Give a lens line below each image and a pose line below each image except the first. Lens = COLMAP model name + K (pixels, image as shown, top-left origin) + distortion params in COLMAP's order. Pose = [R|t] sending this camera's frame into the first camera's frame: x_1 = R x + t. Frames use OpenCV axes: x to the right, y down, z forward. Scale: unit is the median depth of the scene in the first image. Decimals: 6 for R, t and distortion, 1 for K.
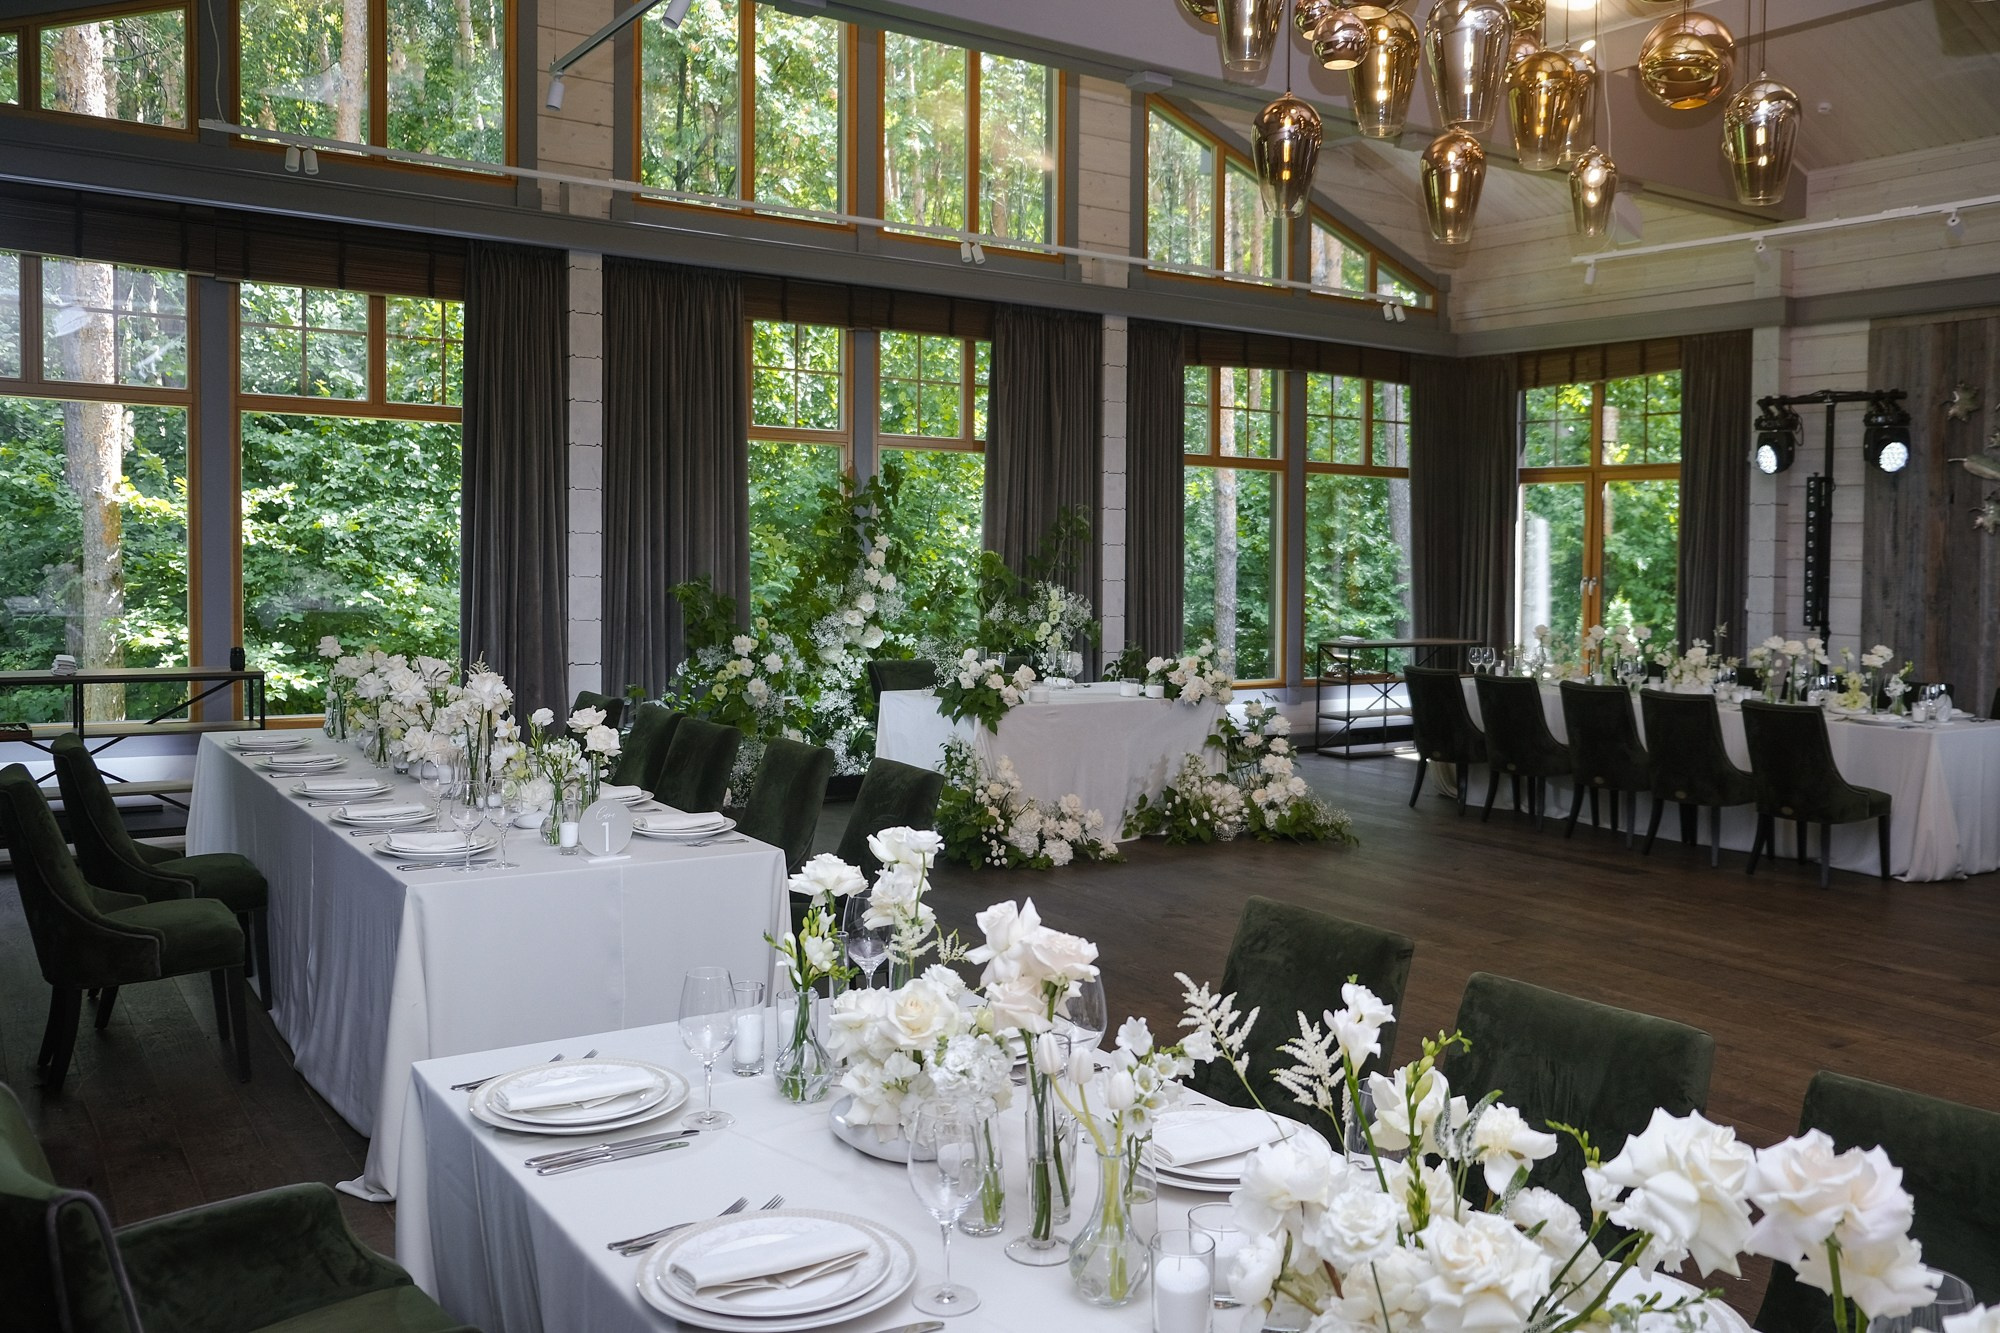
lens RADIAL K [[1680.3, 0, 985.5], [0, 1680.3, 659.2], [0, 0, 1]] dist [0.040308, 0.006931]
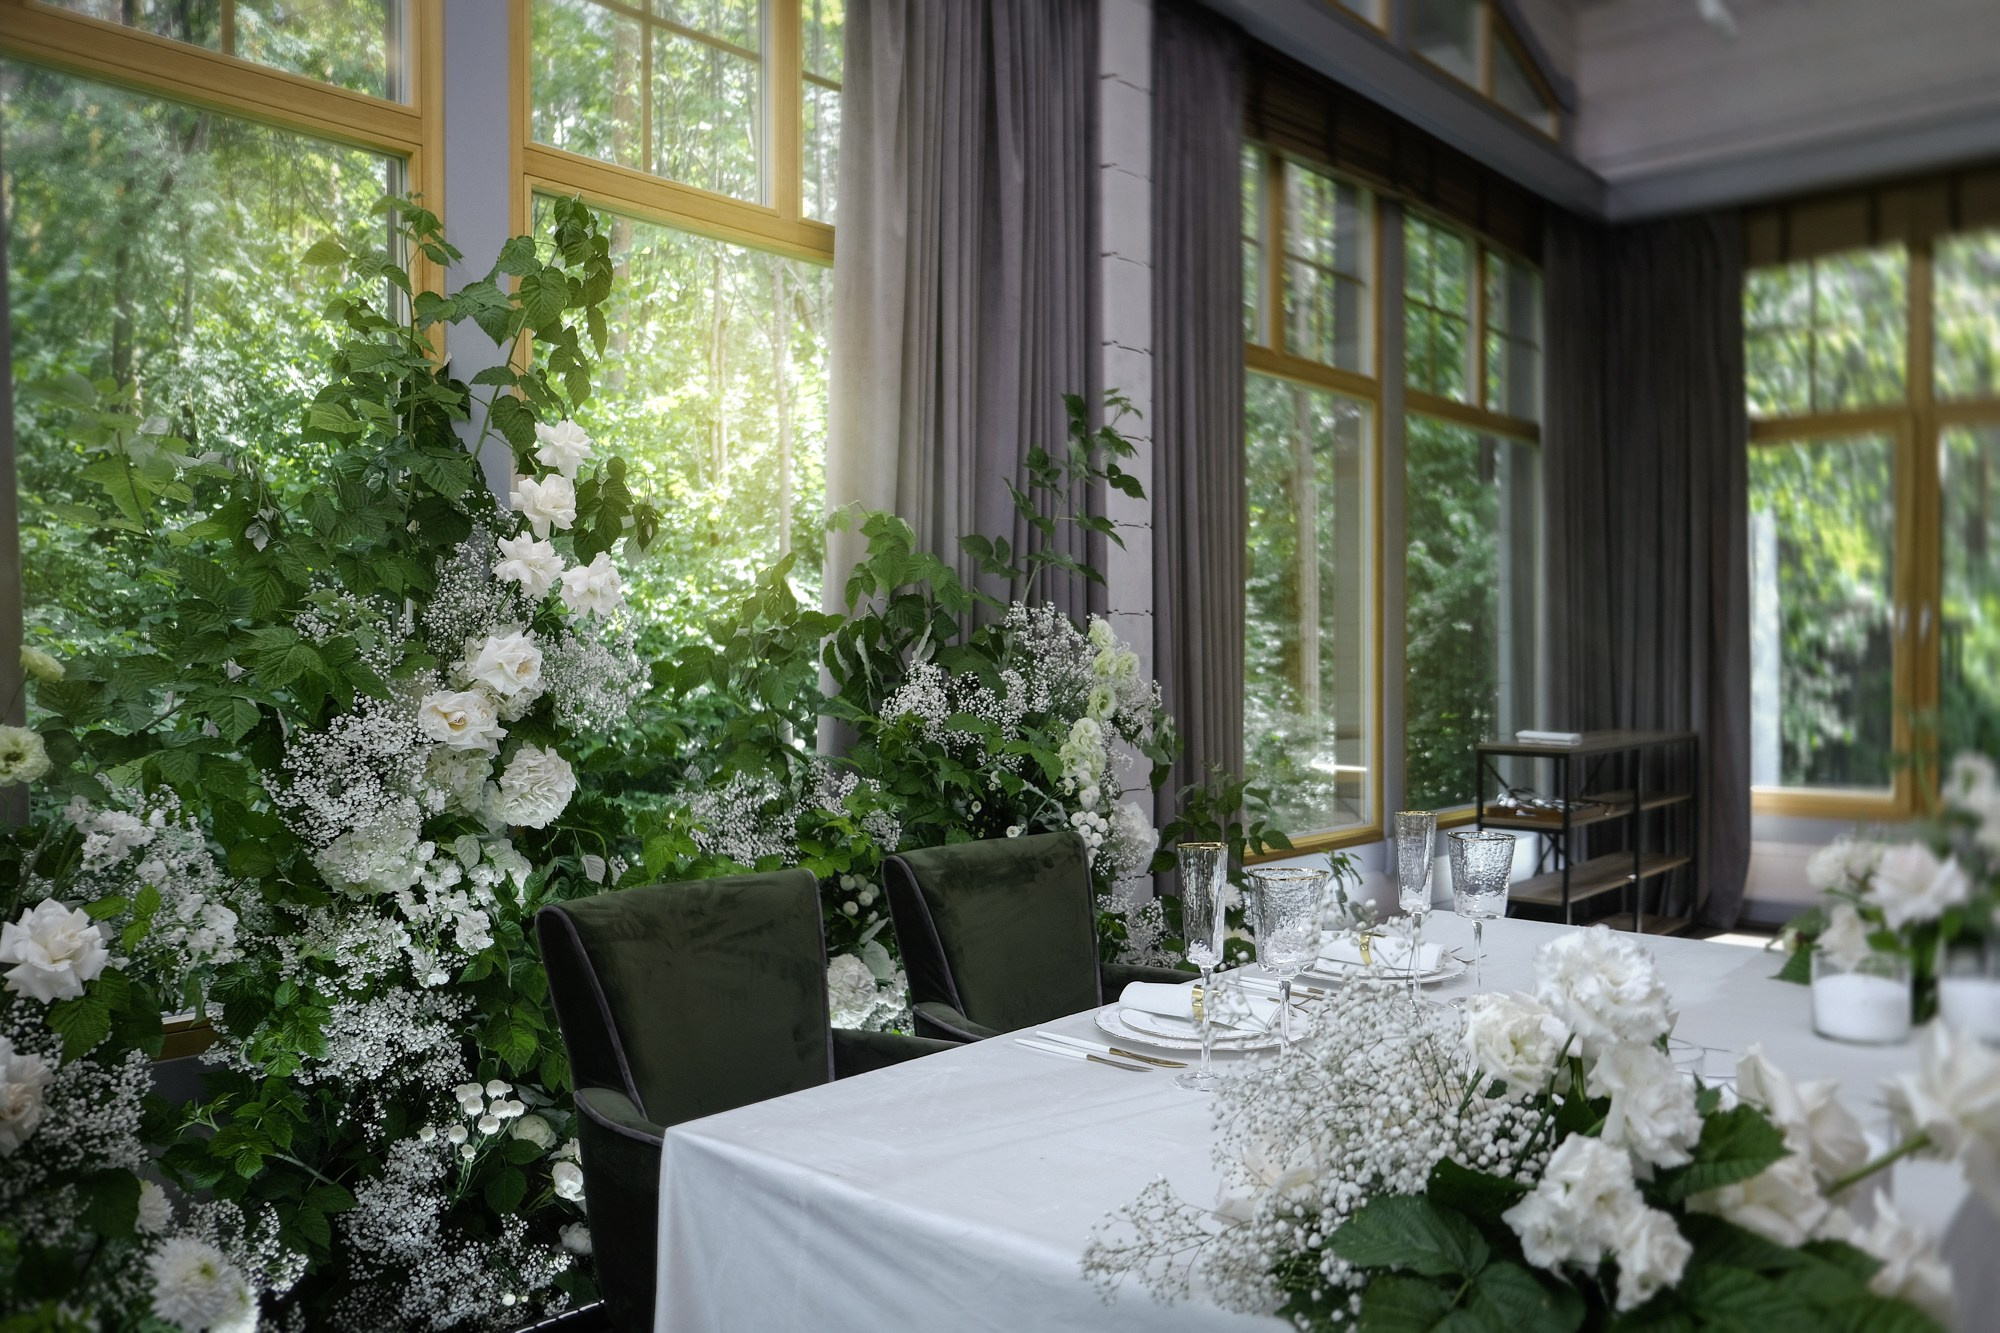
lens RADIAL K [[1536.1, 0, 996.9], [0, 1536.1, 673.9], [0, 0, 1]] dist [0.006905, -0.000651]
pose [[0.967971, -0.024324, 0.249880, -0.056261], [0.038350, 0.997941, -0.051416, -0.015899], [-0.248114, 0.059353, 0.966911, 0.739449]]
